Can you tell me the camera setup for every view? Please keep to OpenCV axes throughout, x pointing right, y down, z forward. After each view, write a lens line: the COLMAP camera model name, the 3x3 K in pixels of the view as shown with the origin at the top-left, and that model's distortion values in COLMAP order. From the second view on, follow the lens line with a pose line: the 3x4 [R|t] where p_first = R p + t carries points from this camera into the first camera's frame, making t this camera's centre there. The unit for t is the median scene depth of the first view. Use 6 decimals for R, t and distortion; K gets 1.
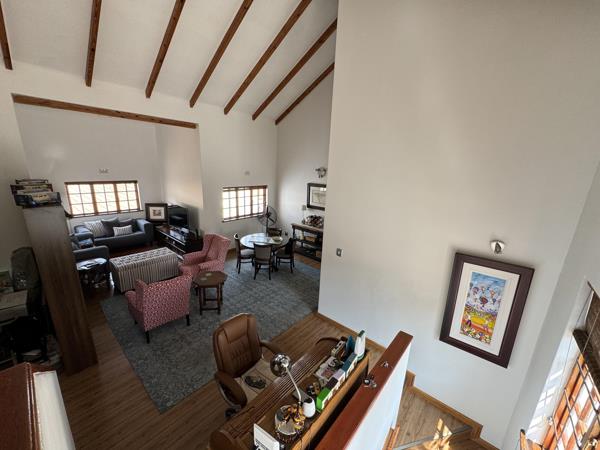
lens RADIAL K [[240.2, 0, 300.5], [0, 240.2, 225.1], [0, 0, 1]] dist [-0.008831, 0.001513]
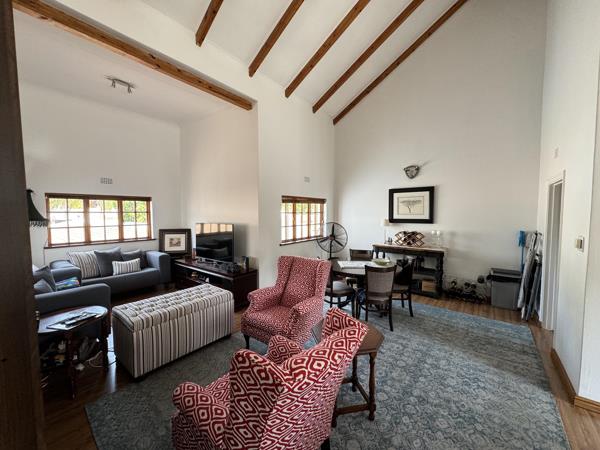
lens RADIAL K [[240.2, 0, 300.1], [0, 240.2, 224.5], [0, 0, 1]] dist [-0.008831, 0.001513]
pose [[0.997963, -0.045343, 0.044869, -0.290308], [0.053328, 0.978997, -0.196778, 0.064212], [-0.035004, 0.198770, 0.979421, 0.315149]]
